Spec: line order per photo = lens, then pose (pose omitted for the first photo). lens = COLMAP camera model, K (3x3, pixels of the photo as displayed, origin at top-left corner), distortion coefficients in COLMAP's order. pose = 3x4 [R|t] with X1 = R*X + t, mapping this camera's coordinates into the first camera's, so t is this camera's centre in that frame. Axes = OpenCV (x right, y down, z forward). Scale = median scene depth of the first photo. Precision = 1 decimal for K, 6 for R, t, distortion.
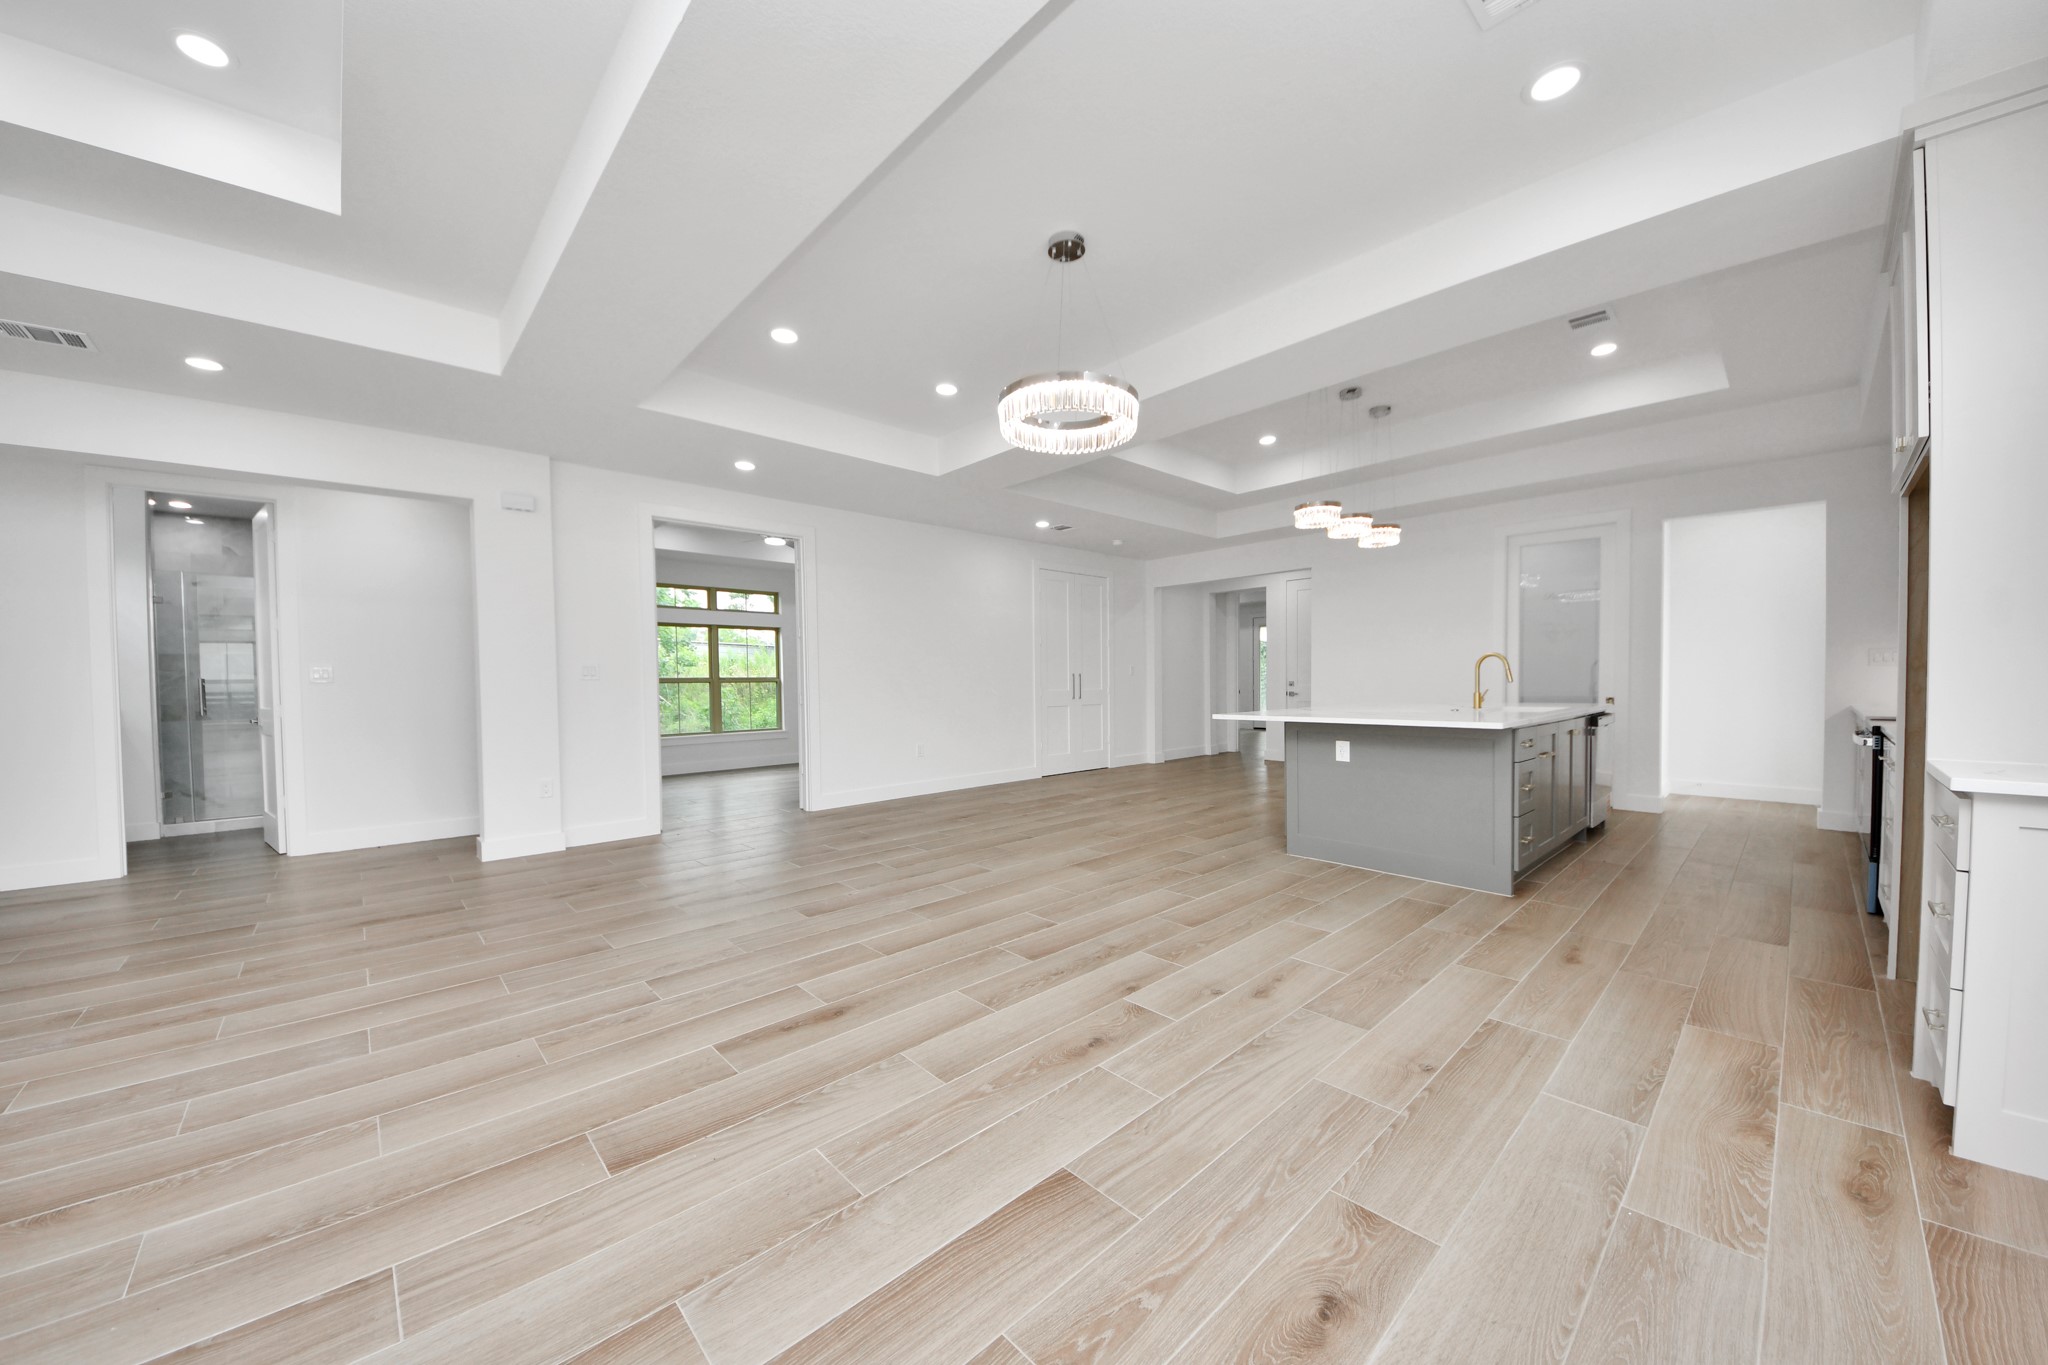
lens RADIAL K [[724.7, 0, 1026.1], [0, 724.7, 696.0], [0, 0, 1]] dist [0.032089, -0.021598]
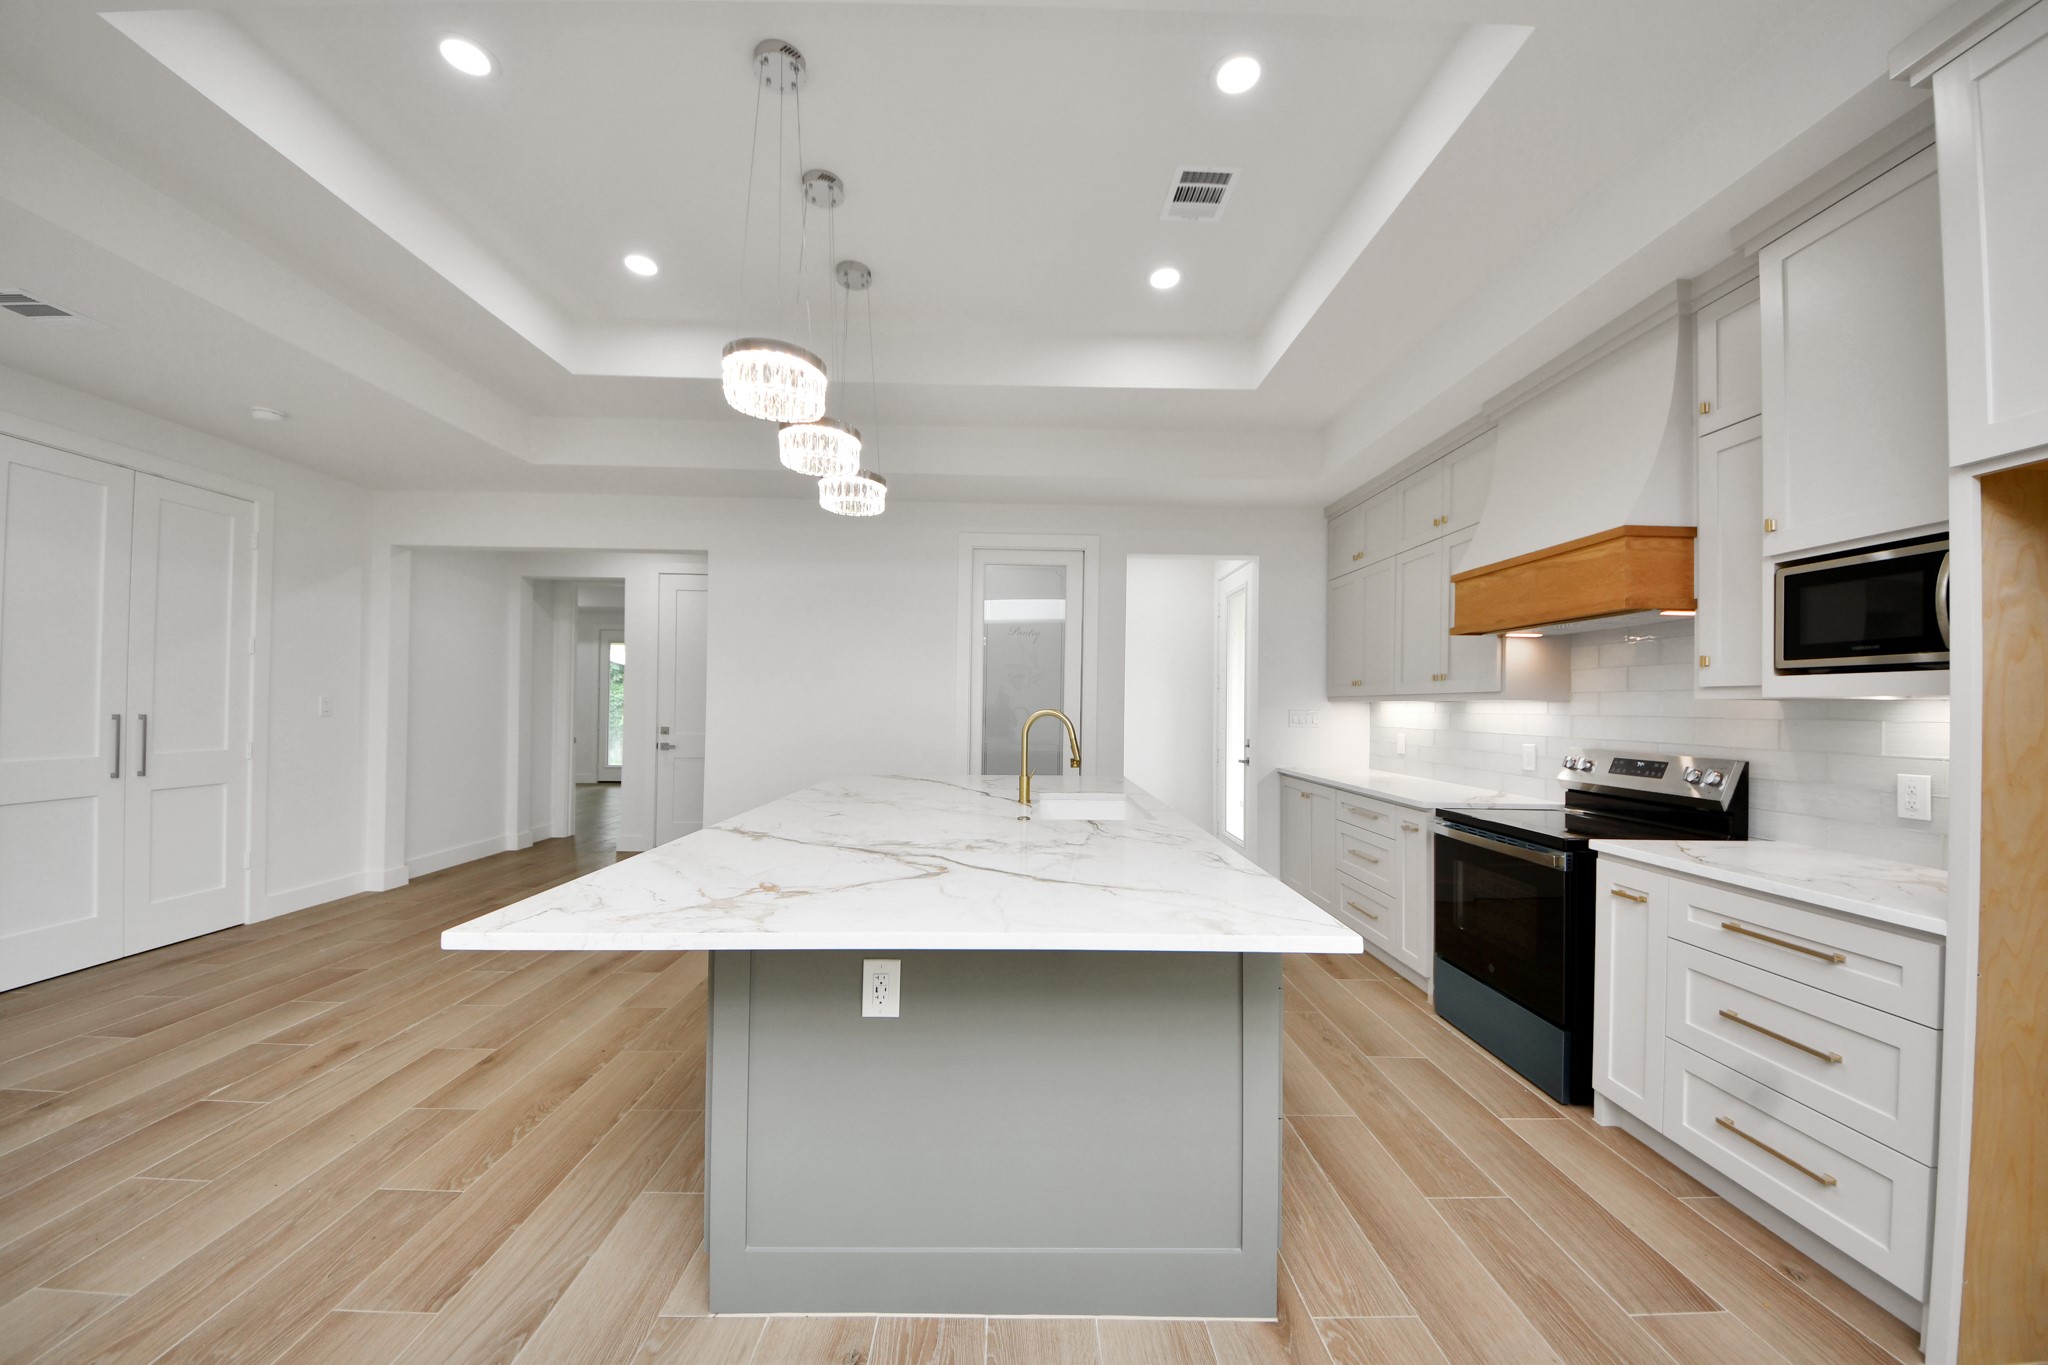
lens RADIAL K [[724.7, 0, 1026.1], [0, 724.7, 696.0], [0, 0, 1]] dist [0.032089, -0.021598]
pose [[0.672491, 0.026684, 0.739624, 0.212976], [-0.000489, 0.999366, -0.035610, -0.053827], [-0.740105, 0.023586, 0.672078, 0.696042]]
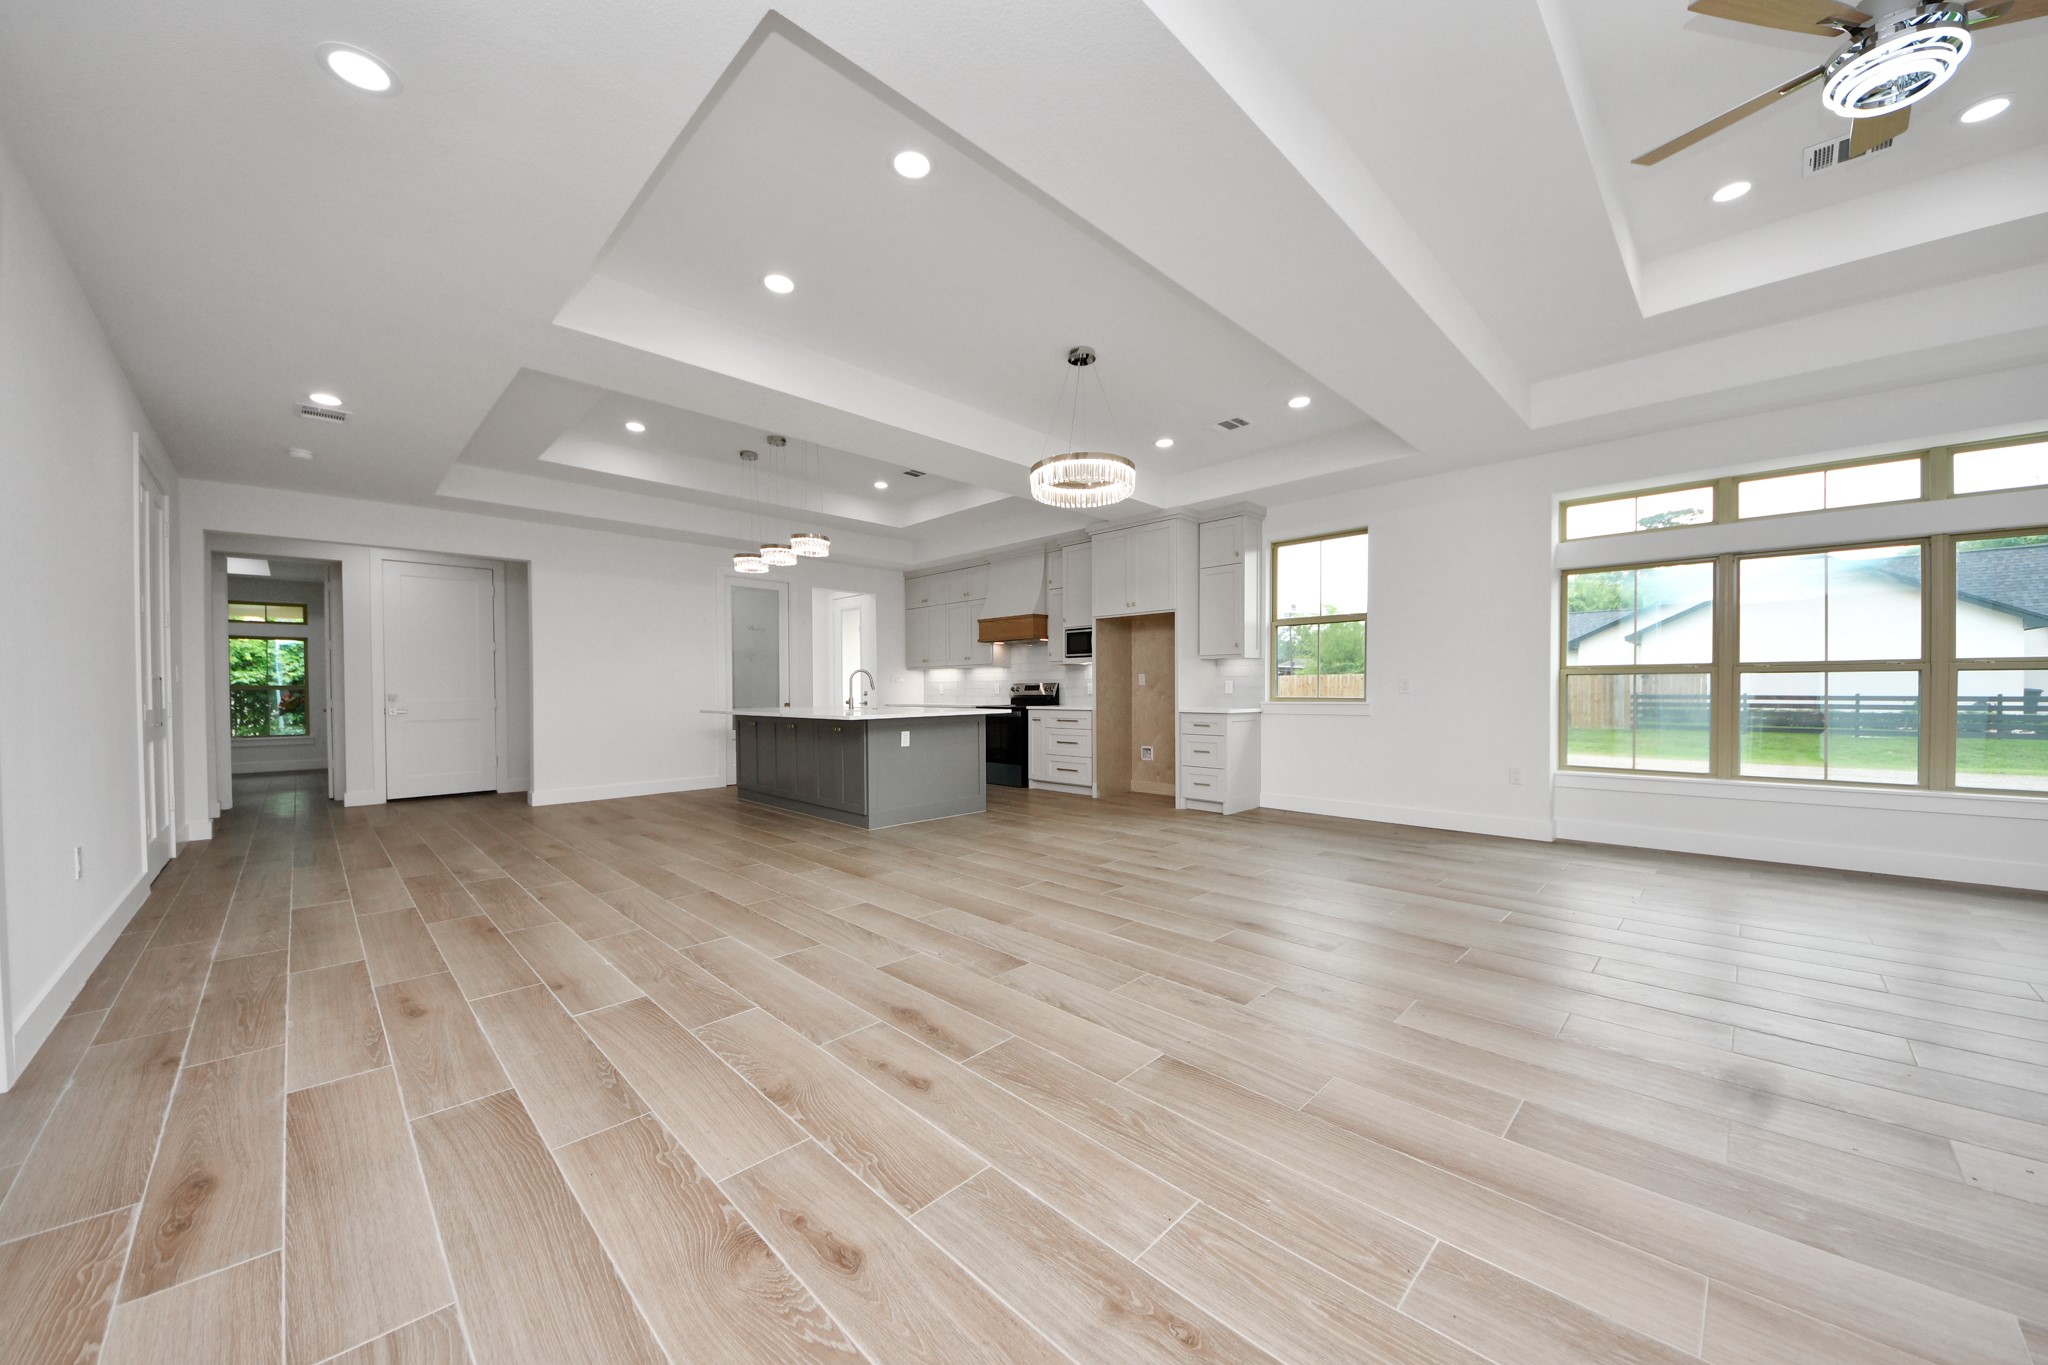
lens RADIAL K [[724.7, 0, 1026.1], [0, 724.7, 696.0], [0, 0, 1]] dist [0.032089, -0.021598]
pose [[-0.037530, 0.000874, 0.999295, -0.884474], [0.035745, 0.999361, 0.000468, 0.005719], [-0.998656, 0.035737, -0.037537, 0.819156]]
